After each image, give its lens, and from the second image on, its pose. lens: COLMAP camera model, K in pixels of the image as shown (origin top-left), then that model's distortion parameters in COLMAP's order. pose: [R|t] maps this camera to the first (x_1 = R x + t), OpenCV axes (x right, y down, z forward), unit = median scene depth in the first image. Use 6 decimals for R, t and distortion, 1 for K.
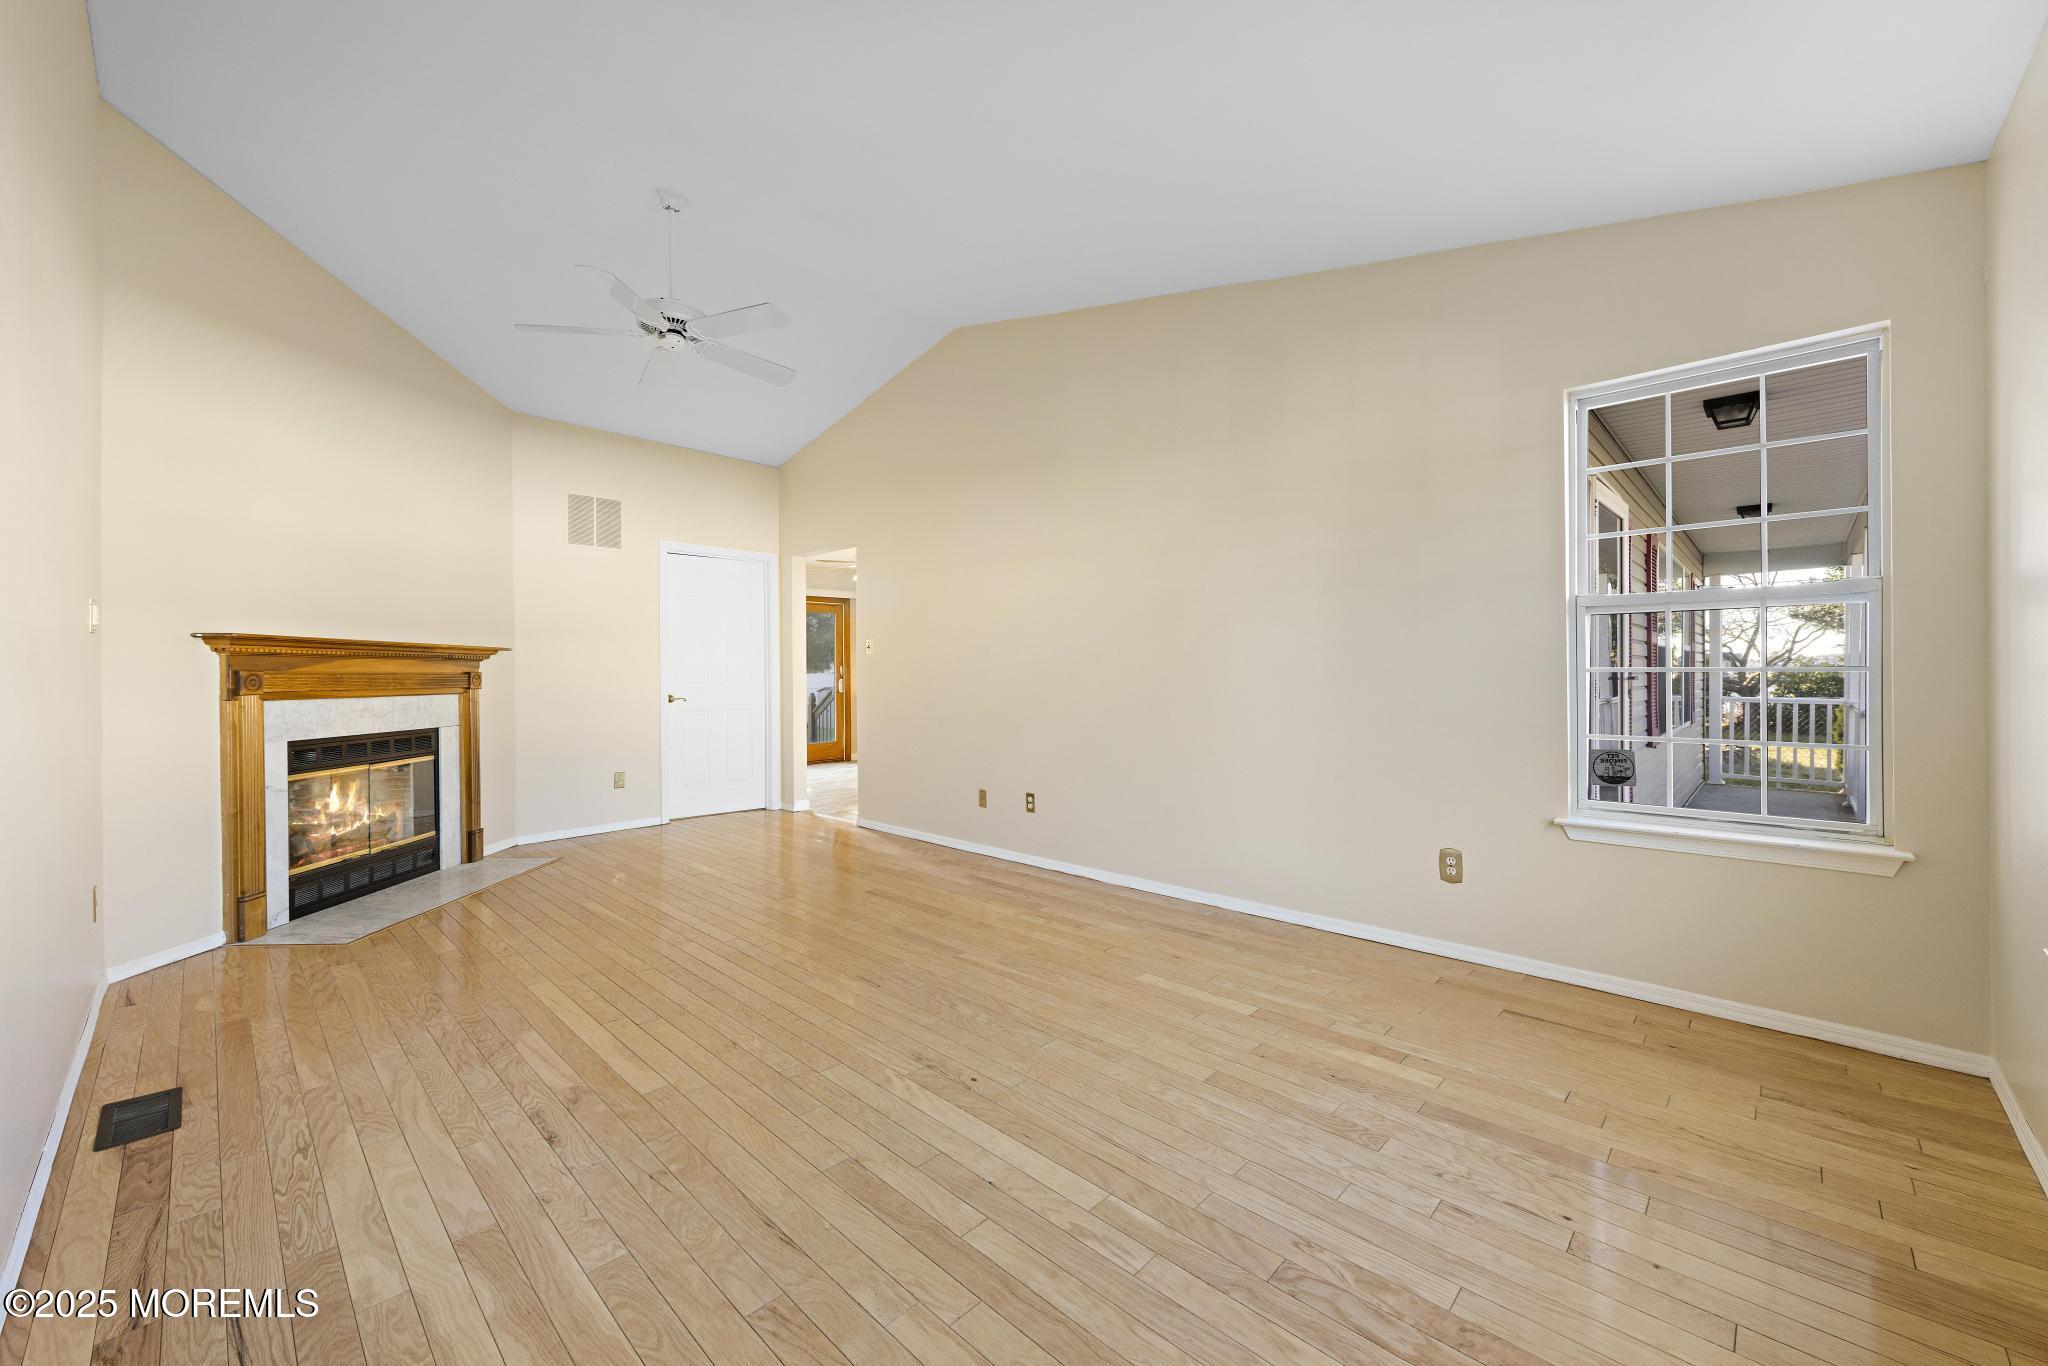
lens RADIAL K [[772.1, 0, 1022.9], [0, 772.1, 672.0], [0, 0, 1]] dist [0.001651, 0.000189]
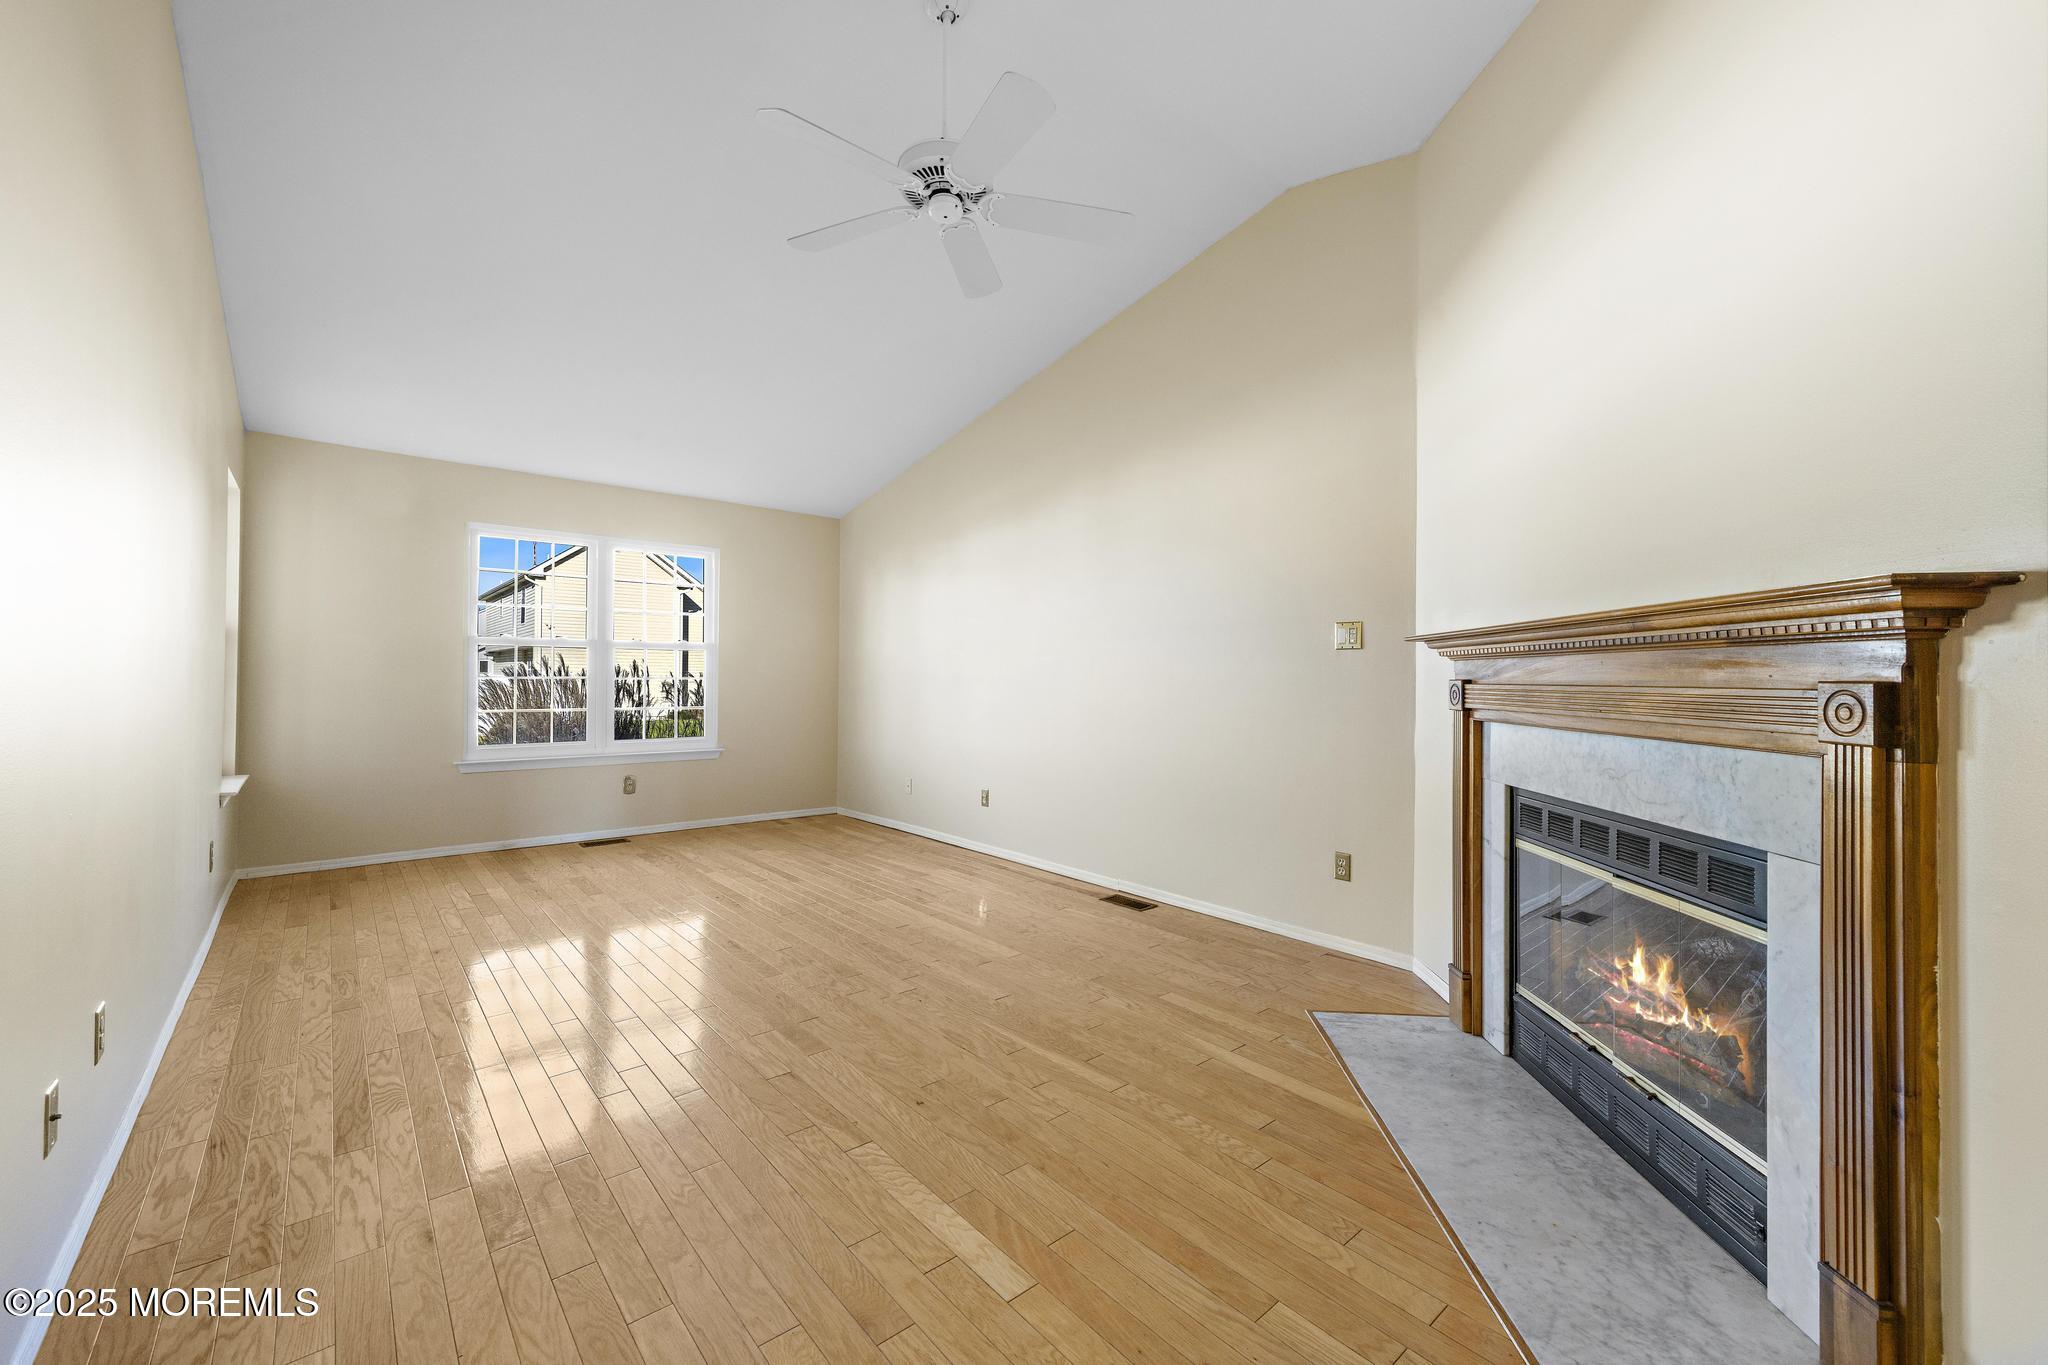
lens RADIAL K [[817.7, 0, 1024.0], [0, 817.7, 682.5], [0, 0, 1]] dist [-0.000656, 0.000001]
pose [[-0.995082, -0.001581, 0.099040, -0.604490], [-0.001663, 0.999998, -0.000738, 0.002894], [-0.099038, -0.000899, -0.995083, 1.747688]]
